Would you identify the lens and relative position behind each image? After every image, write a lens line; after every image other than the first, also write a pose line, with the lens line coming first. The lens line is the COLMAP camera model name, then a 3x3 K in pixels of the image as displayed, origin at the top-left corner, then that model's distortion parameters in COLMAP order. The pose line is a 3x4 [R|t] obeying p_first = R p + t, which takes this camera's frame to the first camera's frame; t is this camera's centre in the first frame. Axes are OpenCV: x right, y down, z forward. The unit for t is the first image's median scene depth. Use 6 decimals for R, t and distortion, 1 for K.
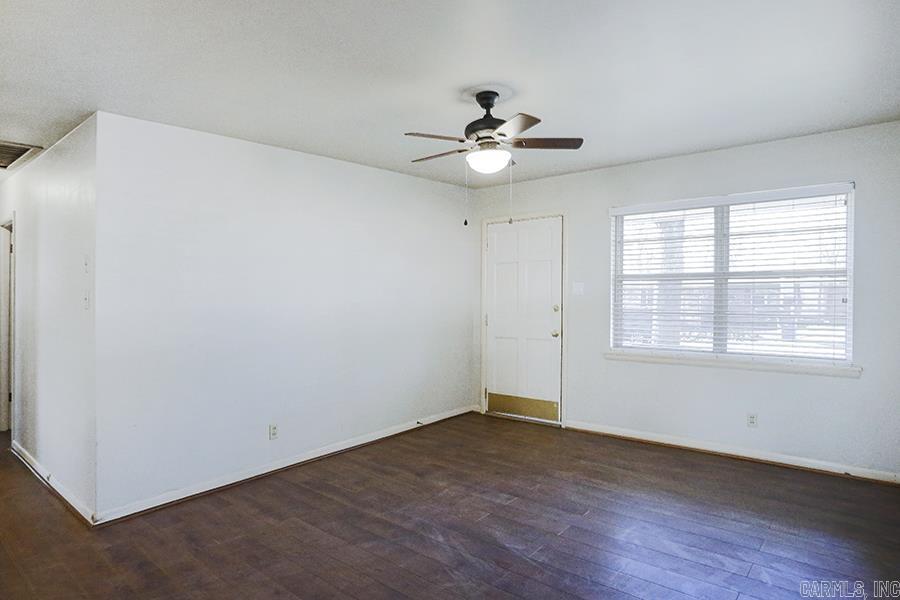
lens RADIAL K [[540.8, 0, 453.2], [0, 540.8, 302.9], [0, 0, 1]] dist [-0.000501, 0.000112]
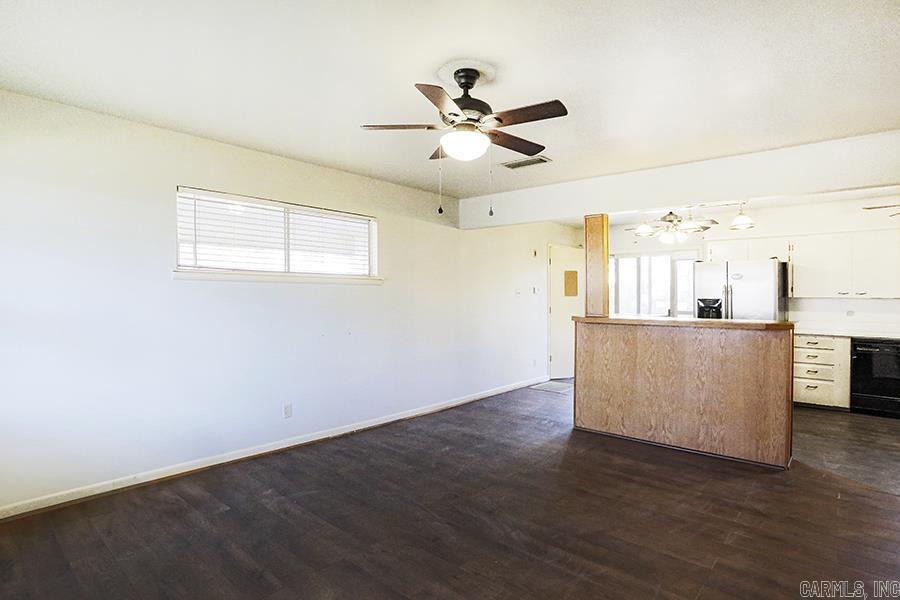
lens RADIAL K [[480.4, 0, 450.0], [0, 480.4, 300.0], [0, 0, 1]] dist [-0.005697, 0.001308]
pose [[-0.998413, 0.005566, 0.056045, 0.033397], [0.007112, 0.999599, 0.027424, -0.018481], [-0.055870, 0.027779, -0.998052, 1.276731]]
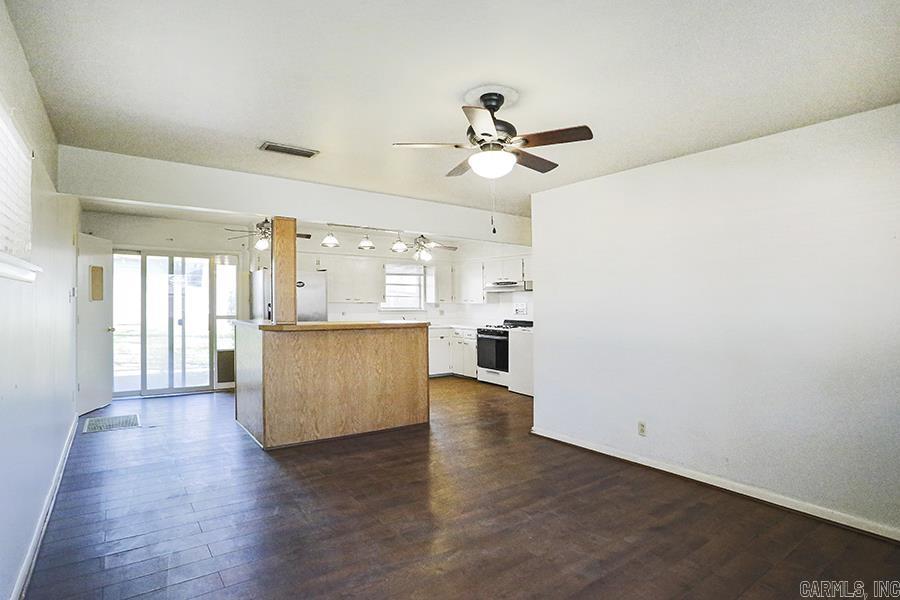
lens RADIAL K [[480.4, 0, 450.0], [0, 480.4, 300.0], [0, 0, 1]] dist [-0.005697, 0.001308]
pose [[-0.266013, 0.000603, -0.963969, 0.631754], [-0.022583, 0.999721, 0.006858, -0.014782], [0.963705, 0.023594, -0.265925, 0.799463]]
